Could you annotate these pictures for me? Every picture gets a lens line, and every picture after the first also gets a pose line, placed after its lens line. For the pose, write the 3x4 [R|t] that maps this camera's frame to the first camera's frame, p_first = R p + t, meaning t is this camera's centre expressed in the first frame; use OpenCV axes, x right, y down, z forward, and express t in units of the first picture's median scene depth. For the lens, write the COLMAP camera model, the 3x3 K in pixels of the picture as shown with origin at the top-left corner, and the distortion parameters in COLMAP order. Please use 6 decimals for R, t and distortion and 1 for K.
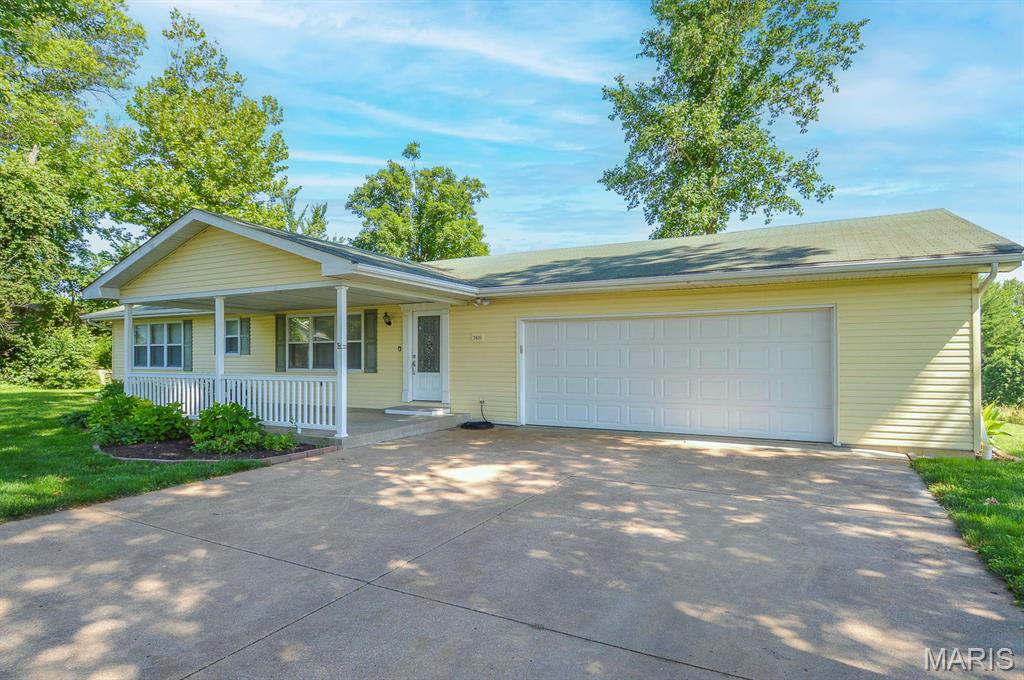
lens RADIAL K [[545.0, 0, 514.5], [0, 545.0, 351.1], [0, 0, 1]] dist [0.011926, -0.001757]
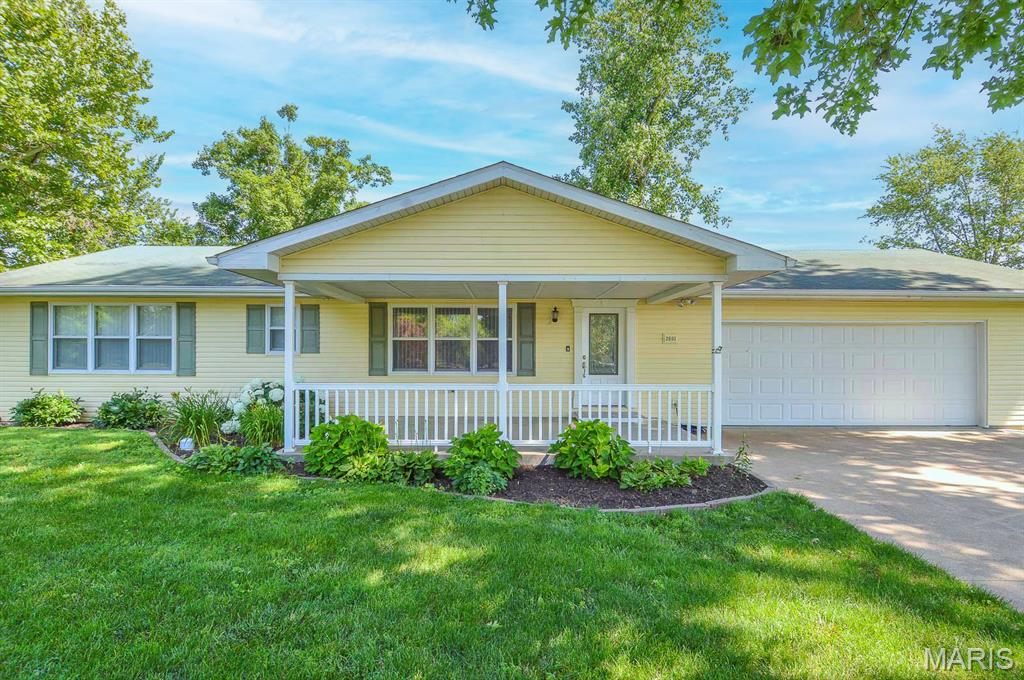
lens RADIAL K [[545.0, 0, 514.5], [0, 545.0, 351.1], [0, 0, 1]] dist [0.011926, -0.001757]
pose [[0.887647, 0.010032, 0.460415, -0.685573], [-0.010732, 0.999942, -0.001098, 0.001682], [-0.460399, -0.003967, 0.887703, 0.236818]]
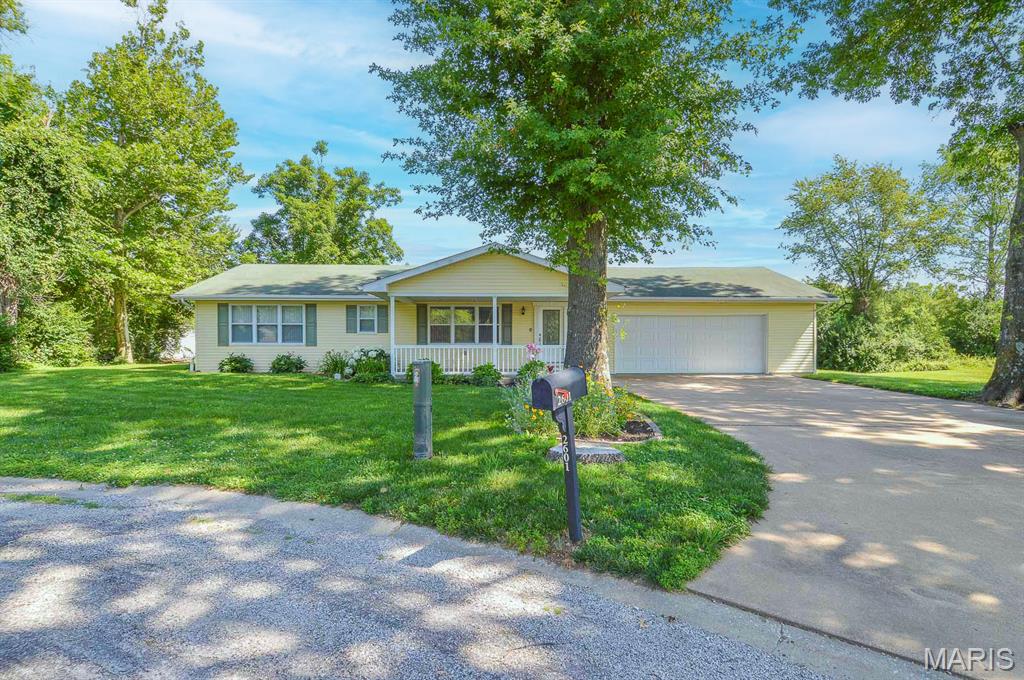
lens RADIAL K [[545.0, 0, 514.5], [0, 545.0, 351.1], [0, 0, 1]] dist [0.011926, -0.001757]
pose [[0.873829, -0.001778, 0.486229, -0.993796], [-0.008282, 0.999794, 0.018541, 0.027034], [-0.486162, -0.020229, 0.873634, -0.348151]]
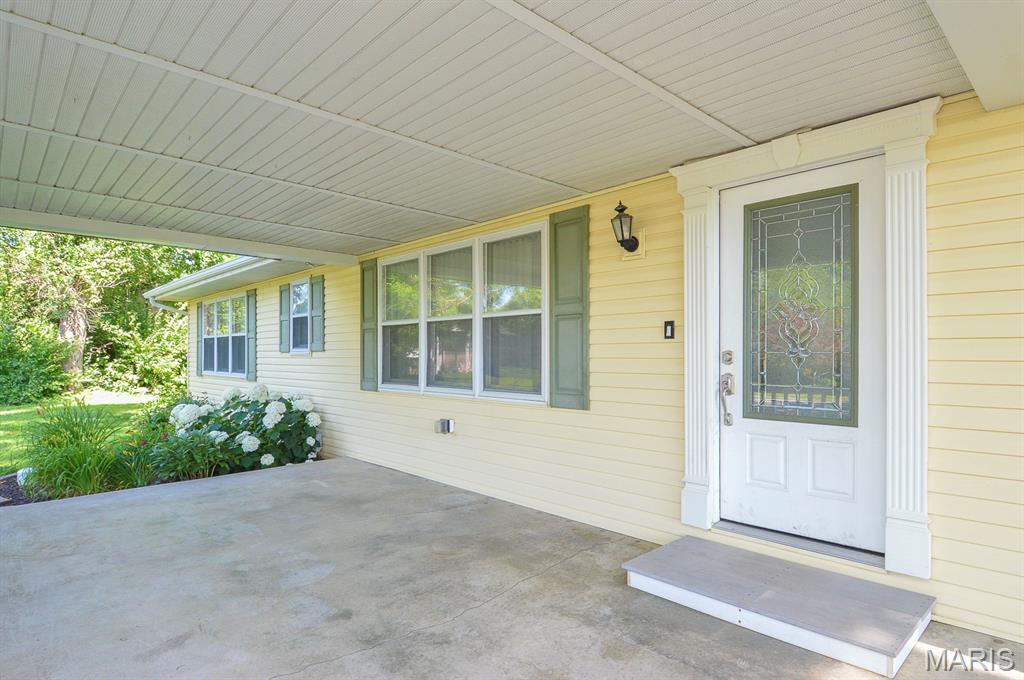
lens RADIAL K [[558.0, 0, 515.3], [0, 558.0, 345.3], [0, 0, 1]] dist [0.025367, -0.032902]
pose [[0.942801, -0.000905, -0.333356, -0.184816], [-0.001723, 0.999970, -0.007588, 0.005821], [0.333353, 0.007728, 0.942771, 0.683527]]
